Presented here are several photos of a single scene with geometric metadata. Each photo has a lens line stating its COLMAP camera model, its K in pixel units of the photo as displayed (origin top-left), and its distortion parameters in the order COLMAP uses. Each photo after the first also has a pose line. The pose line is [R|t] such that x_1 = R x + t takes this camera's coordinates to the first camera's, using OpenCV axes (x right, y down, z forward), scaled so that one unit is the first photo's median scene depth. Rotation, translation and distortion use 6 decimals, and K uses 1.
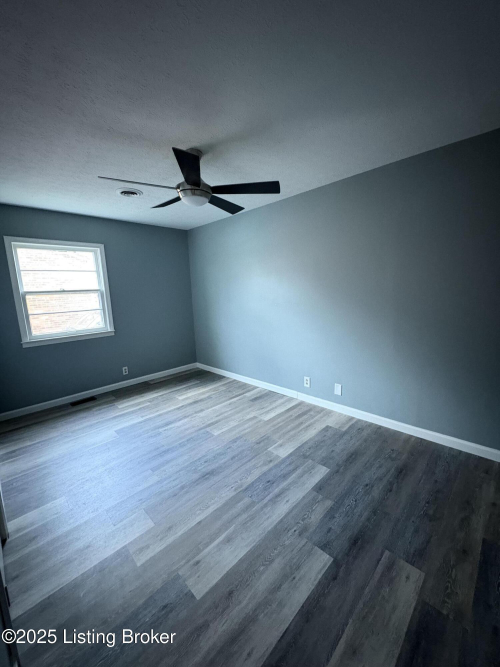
lens RADIAL K [[266.6, 0, 247.3], [0, 266.6, 332.6], [0, 0, 1]] dist [-0.001762, 0.000566]
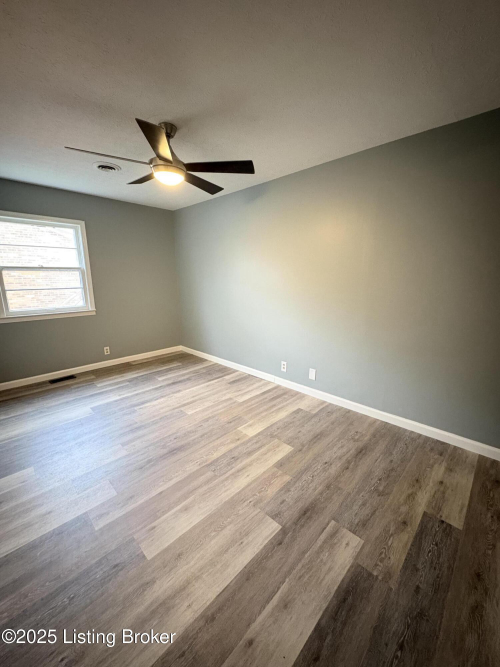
lens RADIAL K [[266.6, 0, 251.1], [0, 266.6, 334.4], [0, 0, 1]] dist [-0.001762, 0.000566]
pose [[0.999260, 0.032386, 0.020739, 0.112344], [-0.033399, 0.998166, 0.050486, 0.022764], [-0.019066, -0.051142, 0.998509, -0.016267]]
